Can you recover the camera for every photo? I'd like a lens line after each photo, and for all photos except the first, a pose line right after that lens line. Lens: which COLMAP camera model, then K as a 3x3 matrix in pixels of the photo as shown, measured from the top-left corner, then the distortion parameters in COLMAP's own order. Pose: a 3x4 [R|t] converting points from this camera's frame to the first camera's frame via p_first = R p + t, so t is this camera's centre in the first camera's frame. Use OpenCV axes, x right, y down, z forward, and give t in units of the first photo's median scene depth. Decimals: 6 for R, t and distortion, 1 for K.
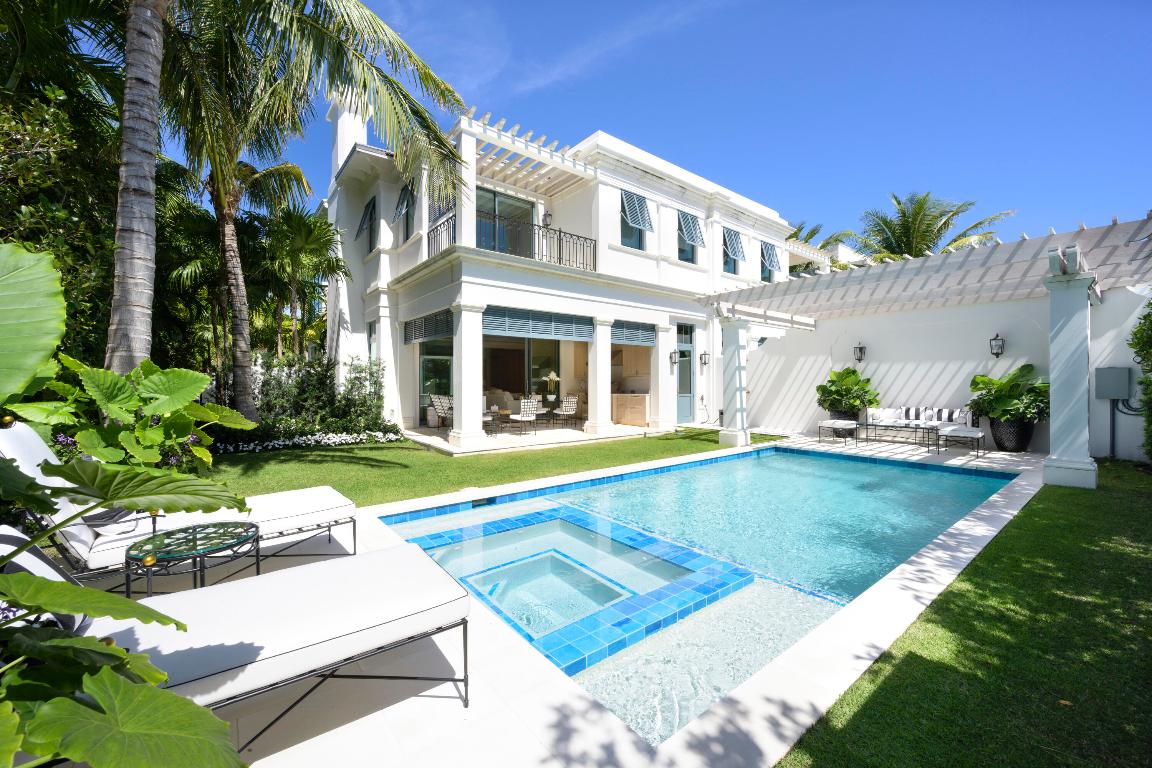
lens RADIAL K [[451.9, 0, 577.0], [0, 451.9, 381.8], [0, 0, 1]] dist [0.001121, 0.000095]
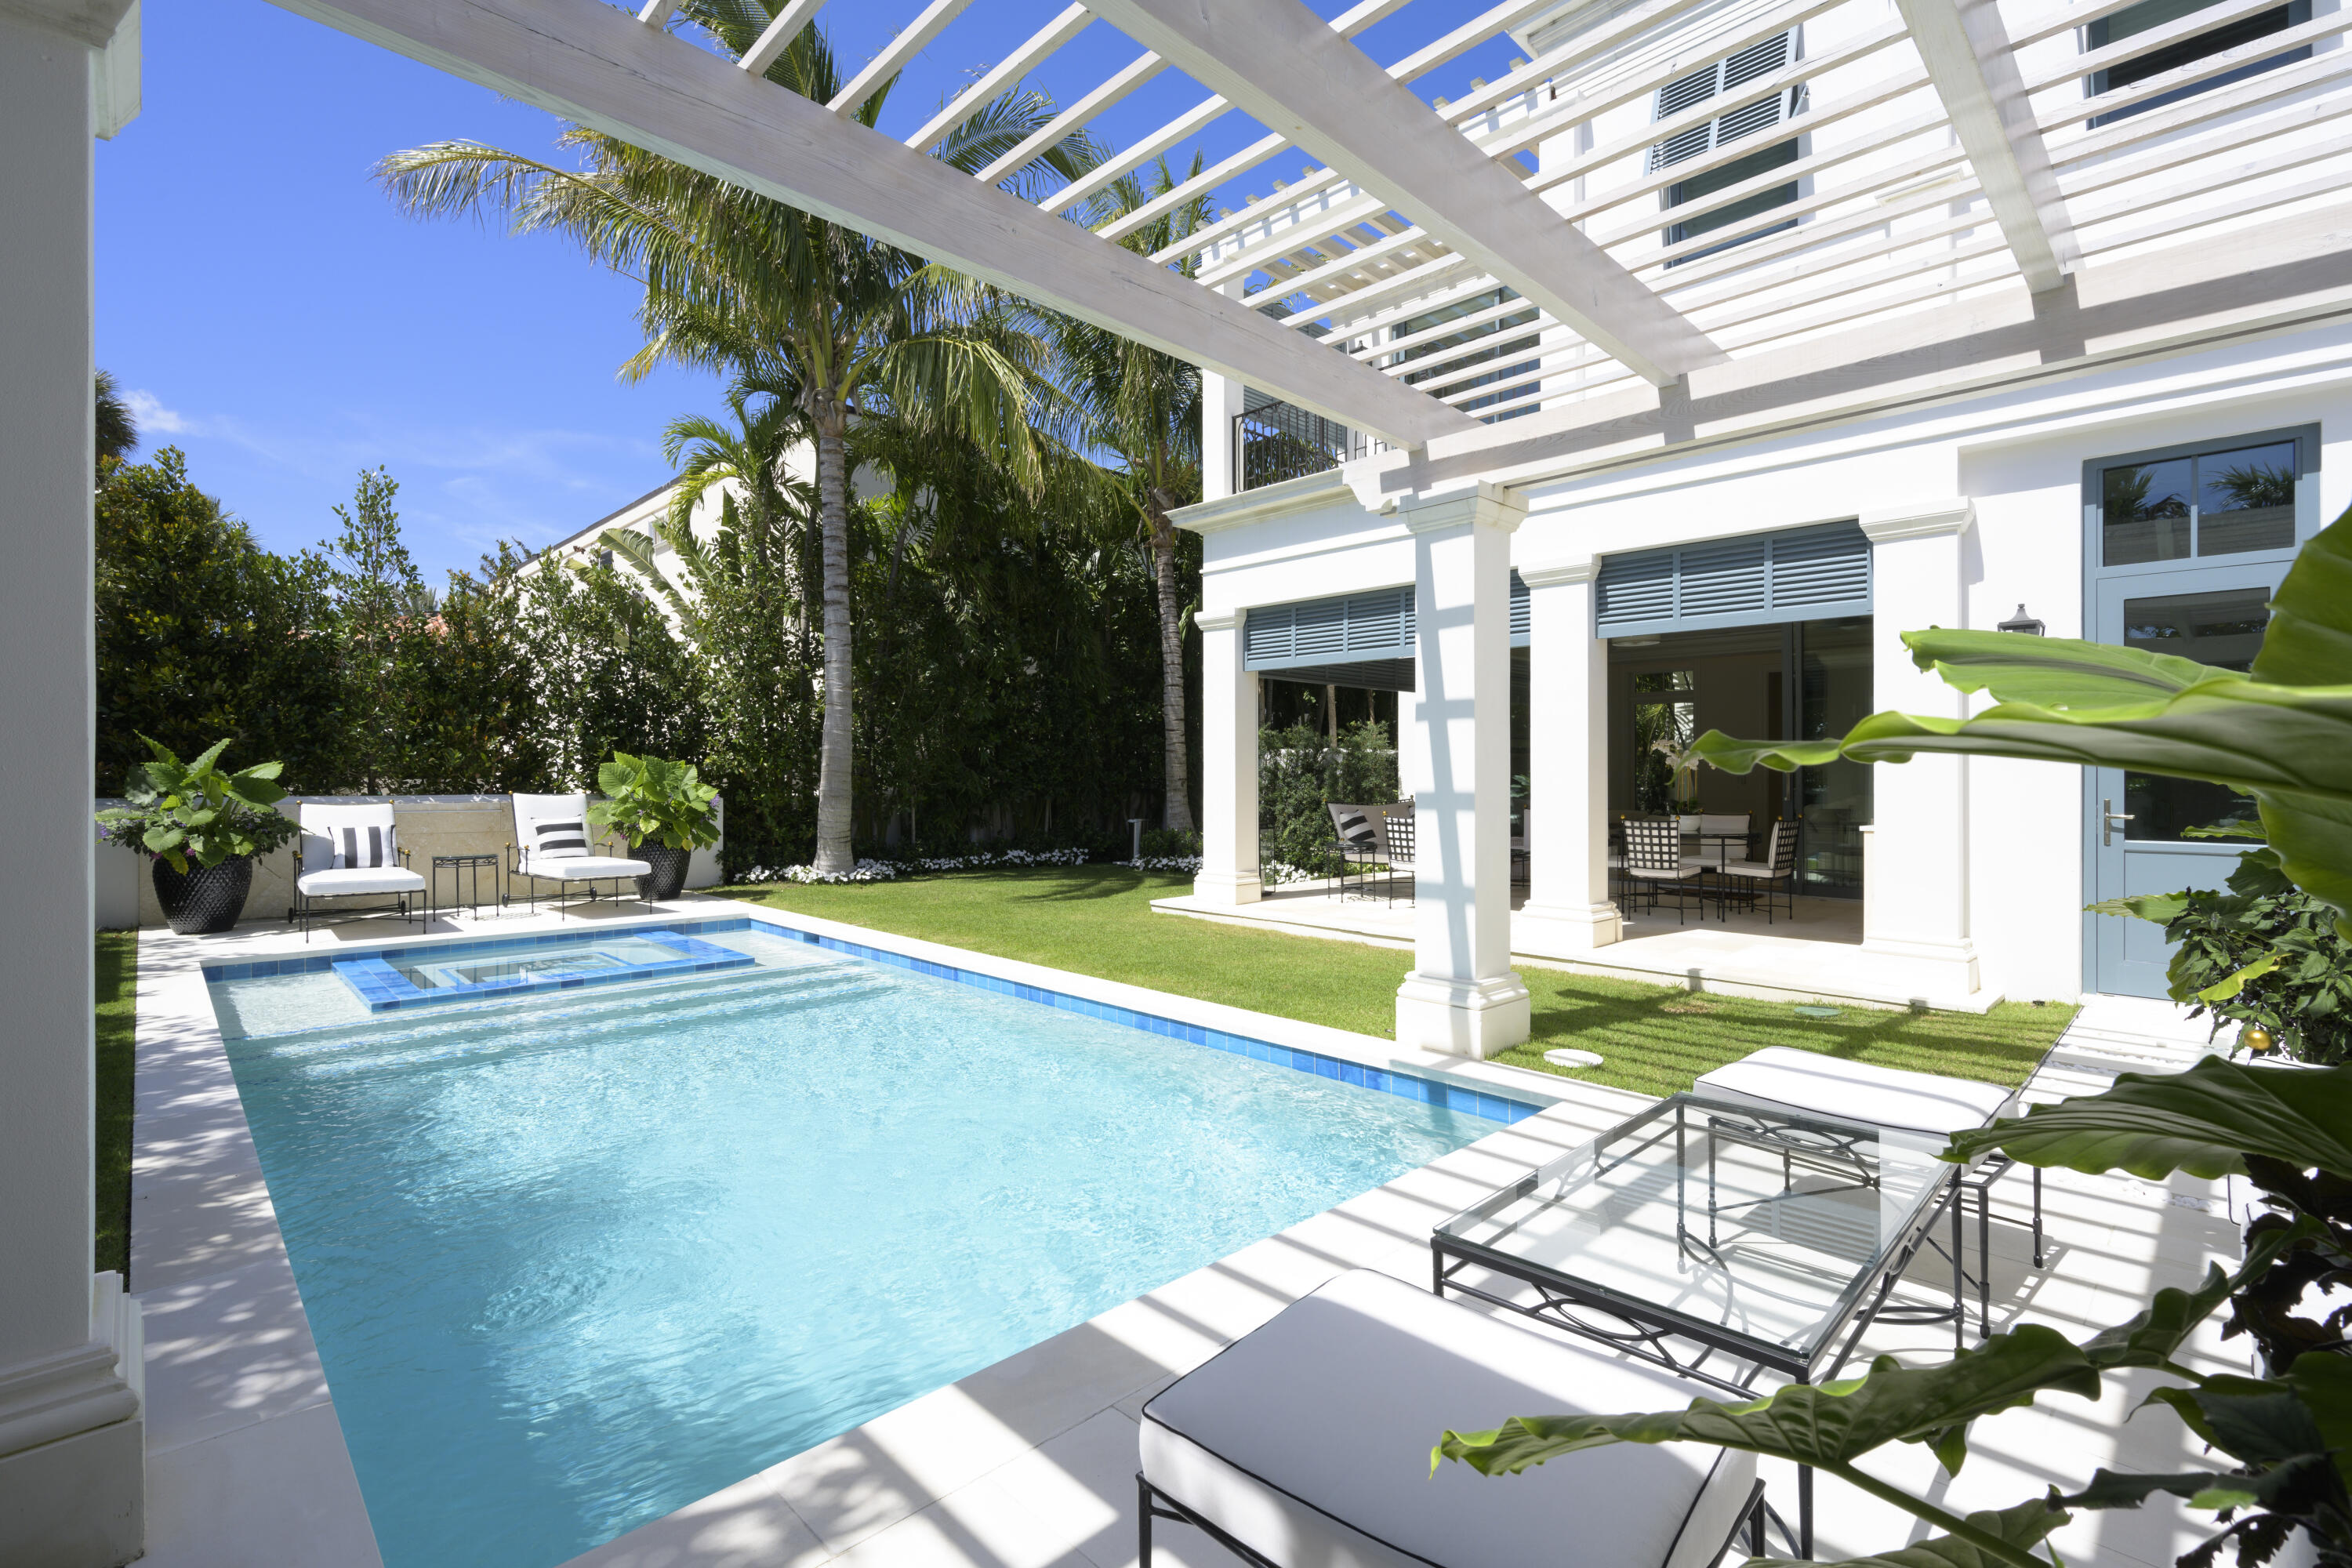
lens RADIAL K [[1053.6, 0, 1175.9], [0, 1053.6, 778.1], [0, 0, 1]] dist [0.000436, 0.000040]
pose [[0.109779, 0.003603, -0.993949, 0.843395], [-0.003106, 0.999990, 0.003282, 0.002952], [0.993951, 0.002727, 0.109790, 0.772532]]
